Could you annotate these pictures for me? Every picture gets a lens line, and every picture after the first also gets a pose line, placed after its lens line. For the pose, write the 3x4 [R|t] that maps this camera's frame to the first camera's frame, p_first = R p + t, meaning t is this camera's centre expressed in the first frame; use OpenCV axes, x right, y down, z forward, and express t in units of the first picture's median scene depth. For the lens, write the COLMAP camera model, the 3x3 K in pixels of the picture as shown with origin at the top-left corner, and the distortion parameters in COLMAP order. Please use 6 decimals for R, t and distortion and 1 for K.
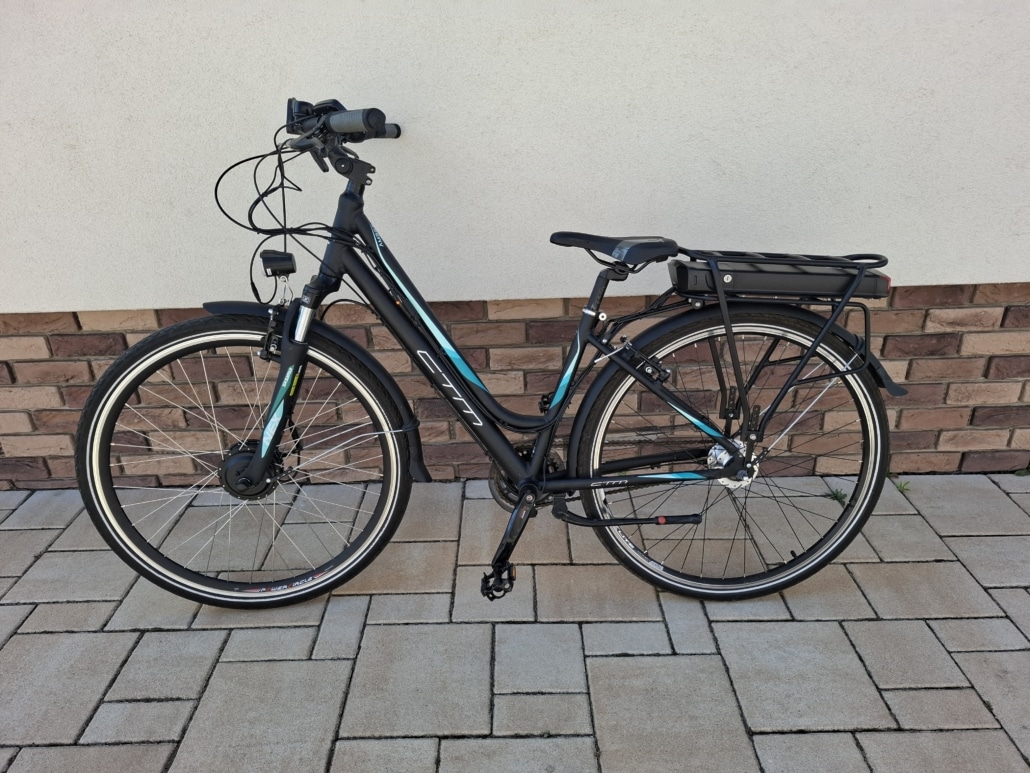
lens RADIAL K [[722.9, 0, 520.5], [0, 722.9, 393.7], [0, 0, 1]] dist [0.058058, -0.061815]
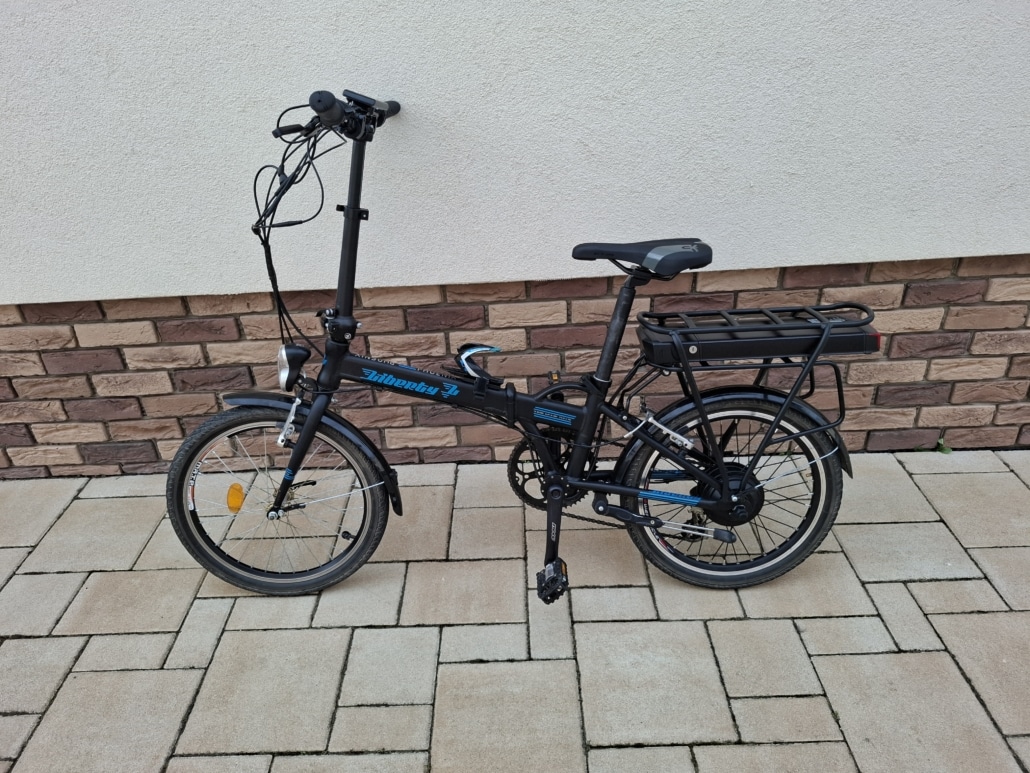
lens RADIAL K [[726.3, 0, 507.3], [0, 726.3, 381.2], [0, 0, 1]] dist [0.069073, -0.087589]
pose [[0.999668, -0.015809, -0.020350, 0.203237], [0.017299, 0.997012, 0.075279, -0.091335], [0.019099, -0.075606, 0.996955, 0.039436]]
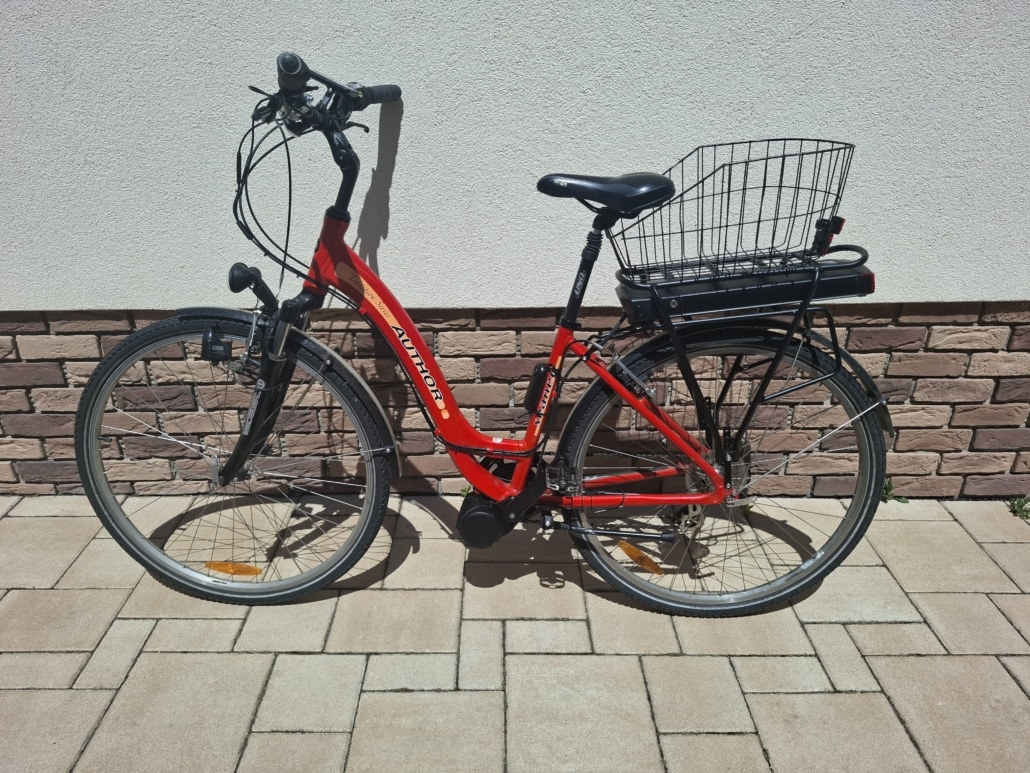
lens RADIAL K [[727.9, 0, 502.3], [0, 727.9, 387.8], [0, 0, 1]] dist [0.065579, -0.084775]
pose [[0.999775, 0.020982, 0.003020, 0.254418], [-0.020982, 0.999780, -0.000101, -0.037054], [-0.003021, 0.000038, 0.999995, 0.040905]]
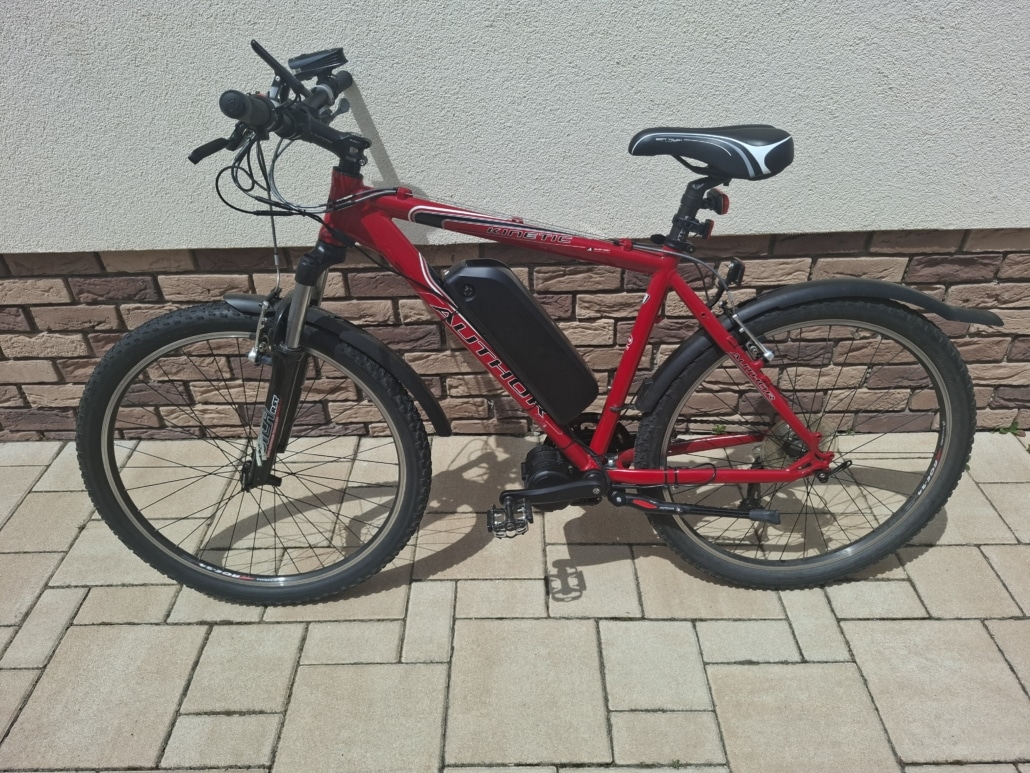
lens RADIAL K [[722.9, 0, 520.5], [0, 722.9, 393.7], [0, 0, 1]] dist [0.058058, -0.061815]
pose [[0.999969, 0.006625, -0.004249, -0.133922], [-0.005773, 0.984314, 0.176331, -0.122498], [0.005350, -0.176301, 0.984322, 0.164763]]
